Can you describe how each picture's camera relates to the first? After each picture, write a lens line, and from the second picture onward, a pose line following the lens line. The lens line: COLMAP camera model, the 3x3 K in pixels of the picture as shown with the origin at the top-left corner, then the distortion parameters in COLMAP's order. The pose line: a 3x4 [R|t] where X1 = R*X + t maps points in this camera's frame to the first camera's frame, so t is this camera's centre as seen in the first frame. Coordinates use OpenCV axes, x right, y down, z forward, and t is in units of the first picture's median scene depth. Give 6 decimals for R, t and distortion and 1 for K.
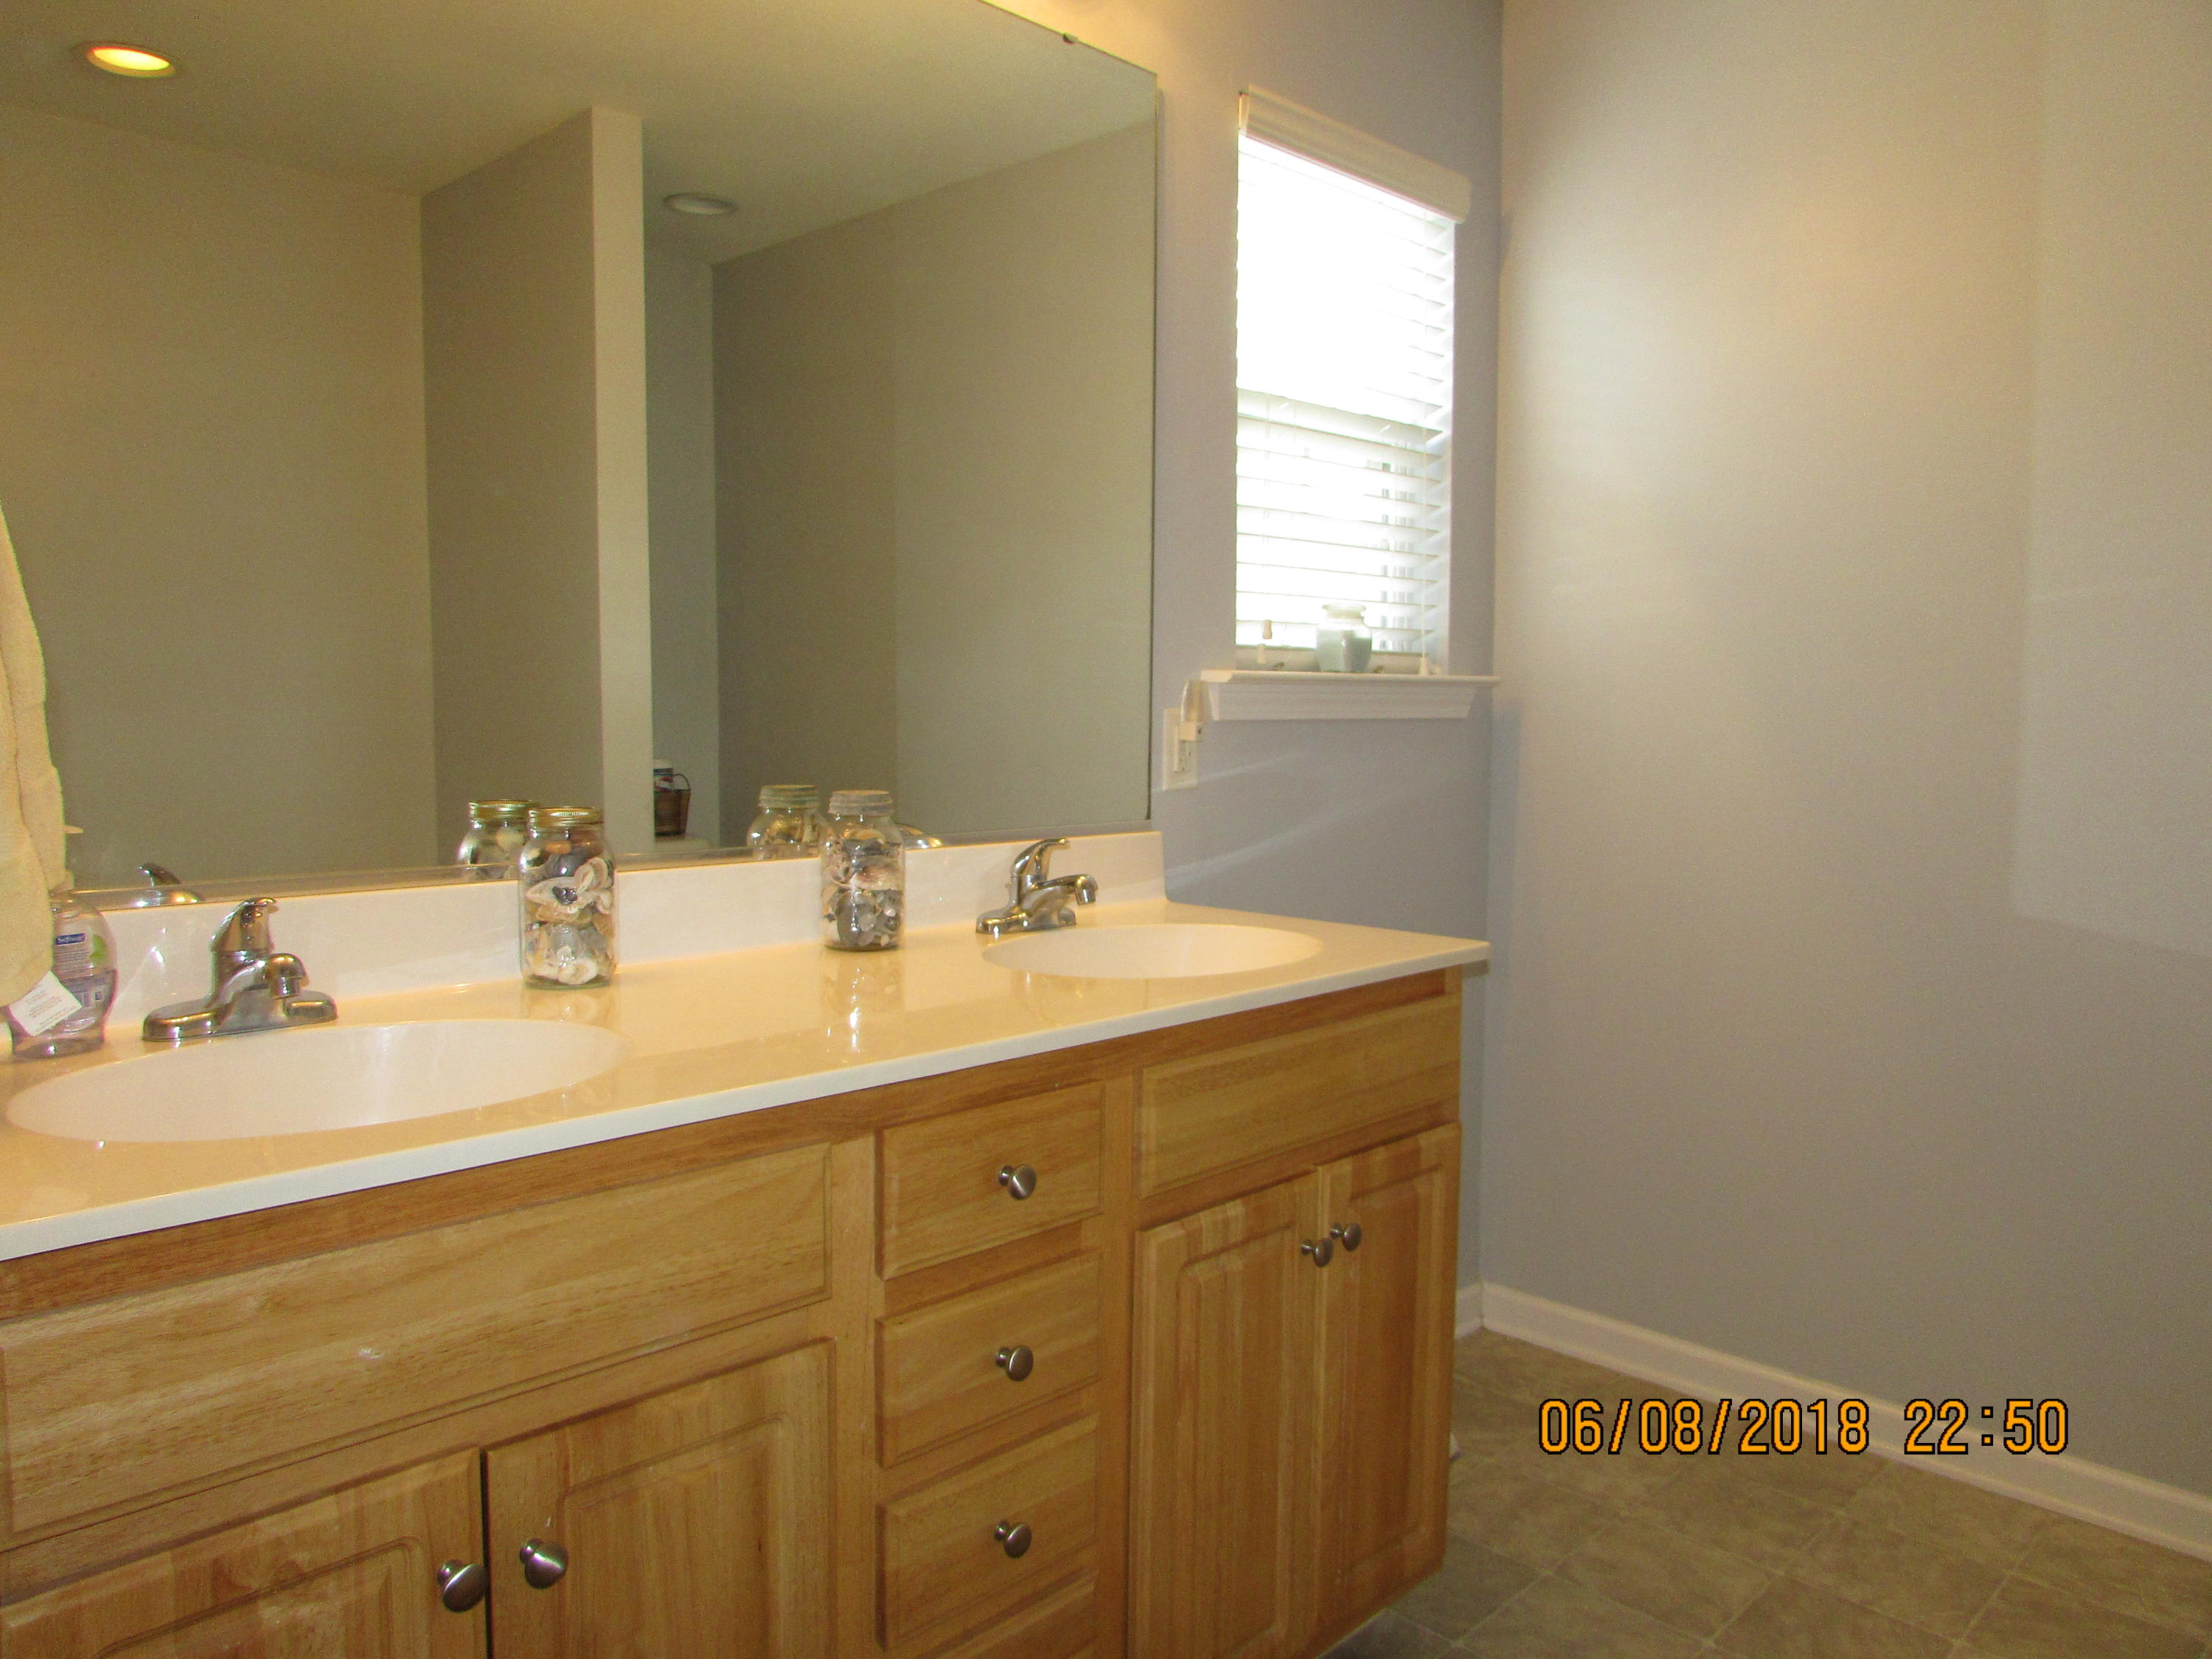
lens RADIAL K [[1564.9, 0, 1116.3], [0, 1564.9, 821.1], [0, 0, 1]] dist [-0.040553, 0.027092]
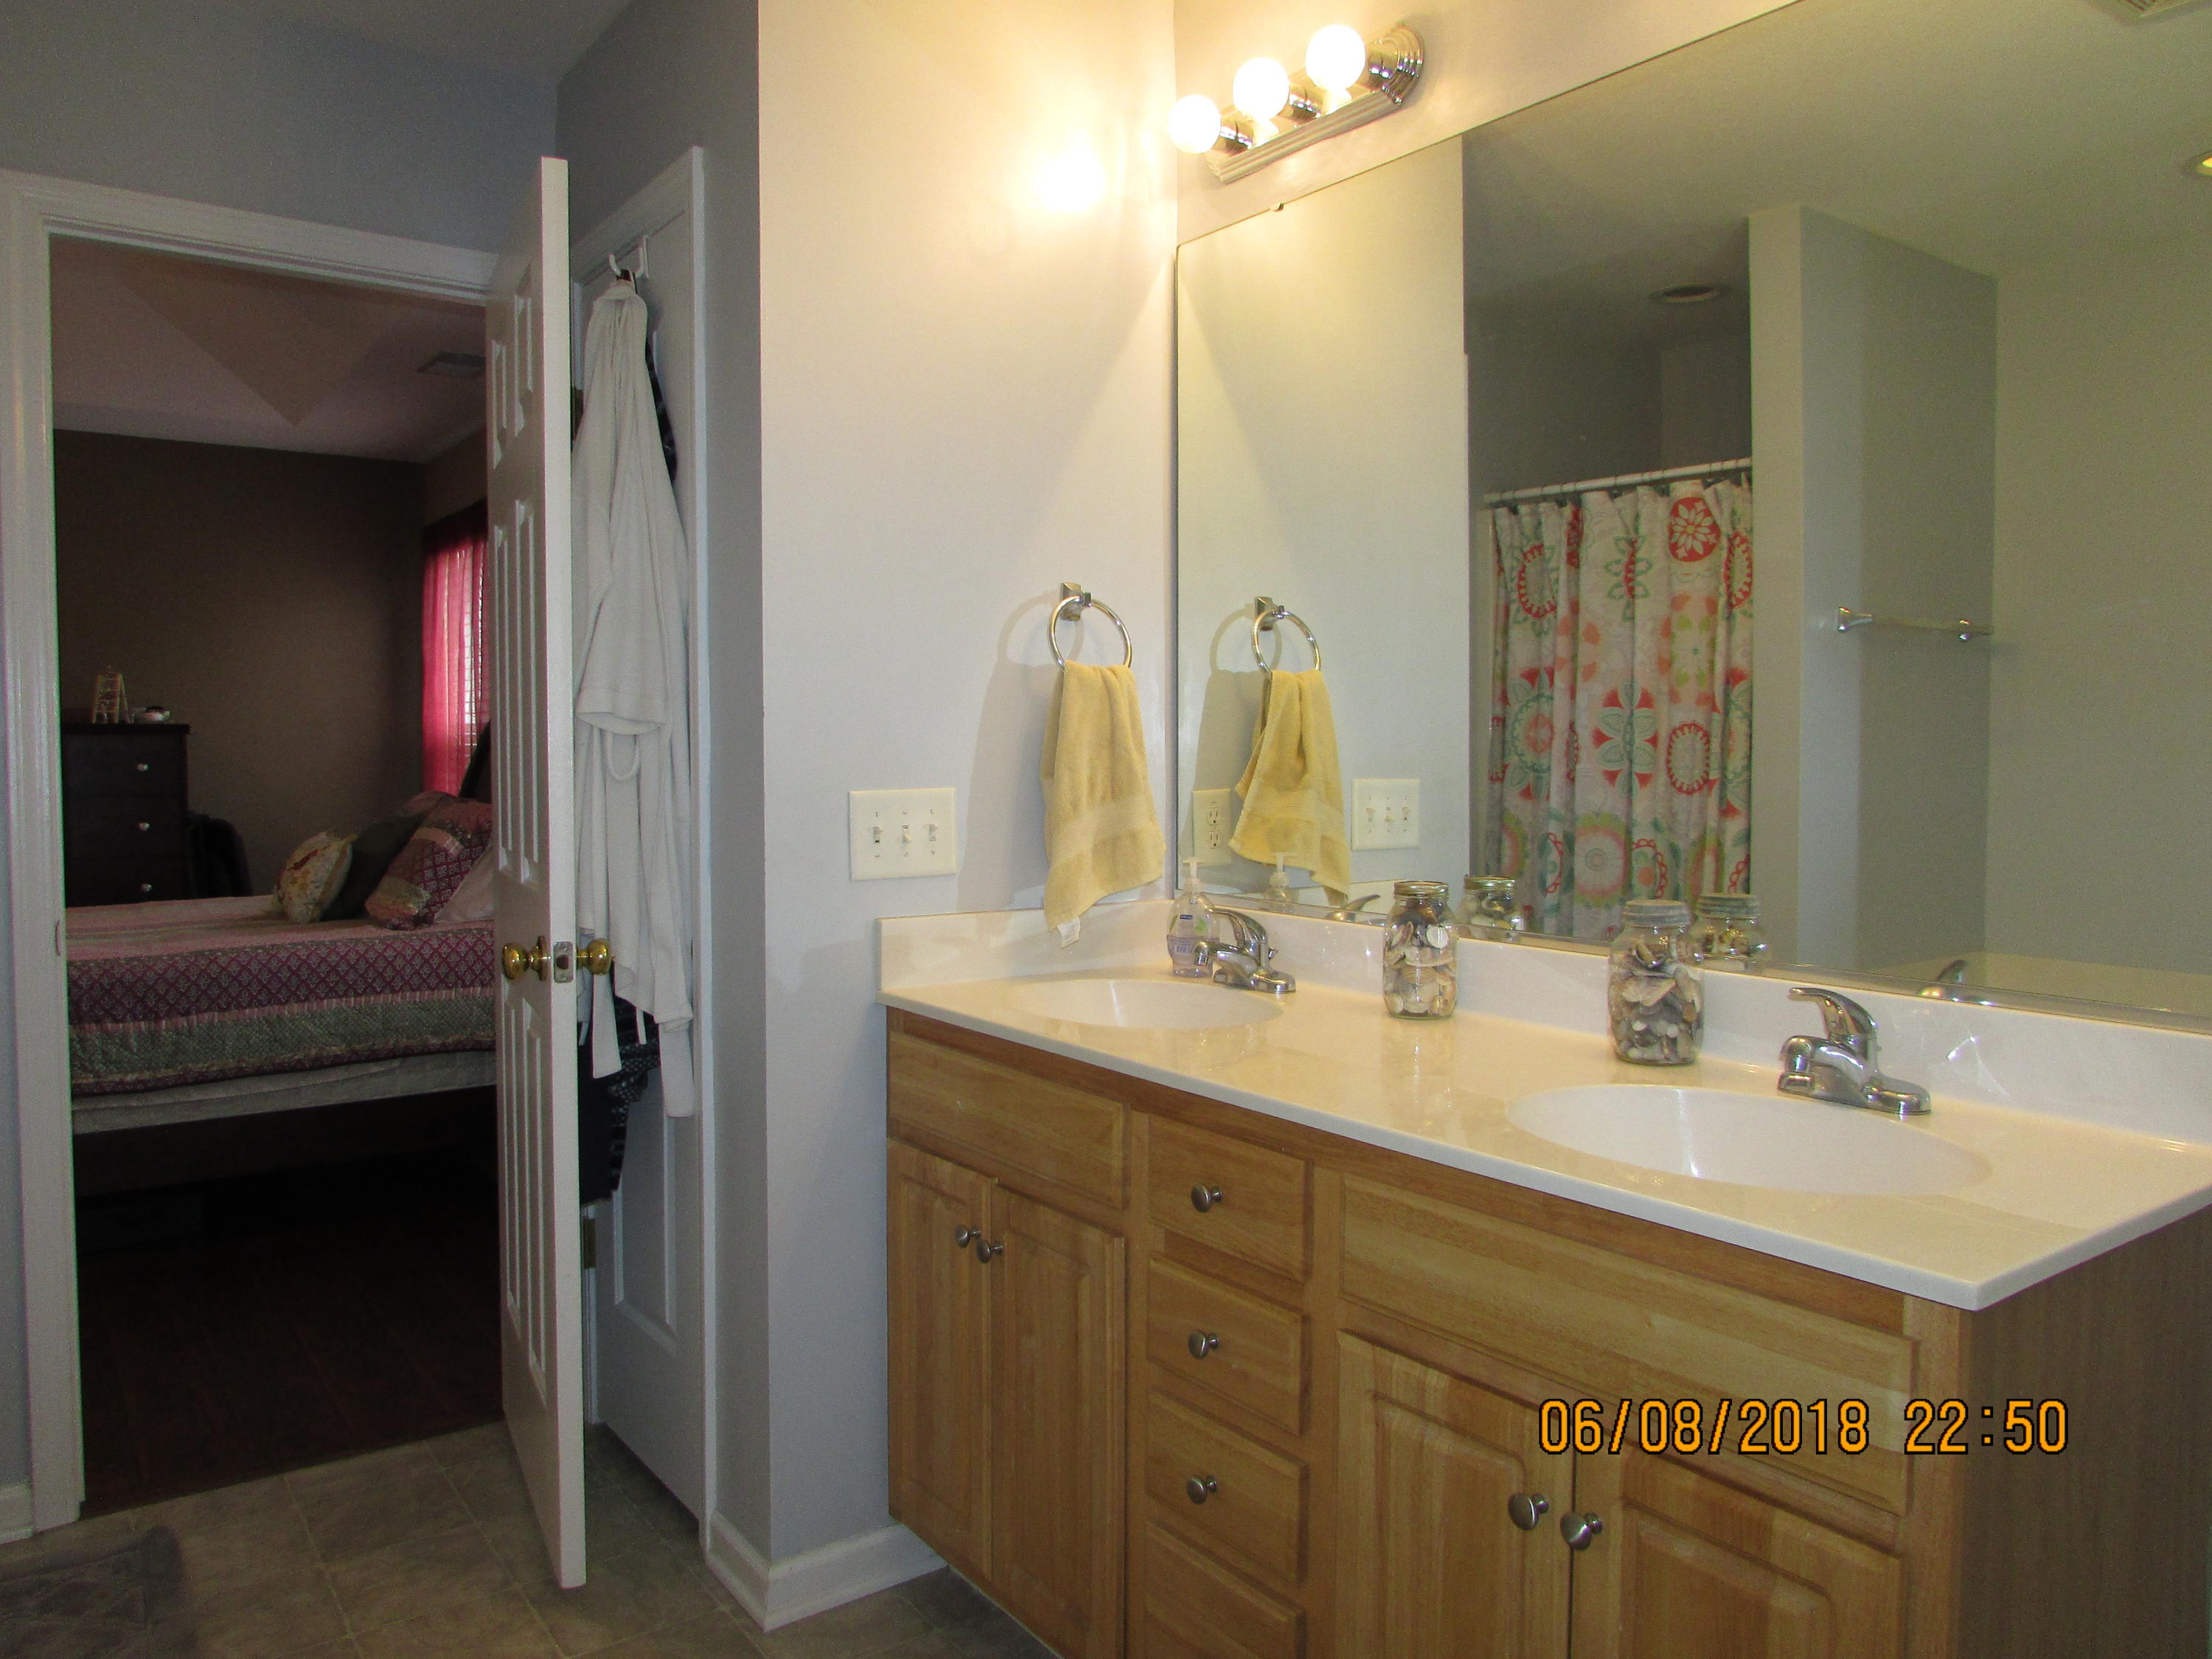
lens RADIAL K [[1564.9, 0, 1116.3], [0, 1564.9, 821.1], [0, 0, 1]] dist [-0.040553, 0.027092]
pose [[-0.156369, 0.031945, -0.987182, 1.008810], [-0.081345, 0.995665, 0.045105, -0.100257], [0.984343, 0.087355, -0.153093, 0.956451]]
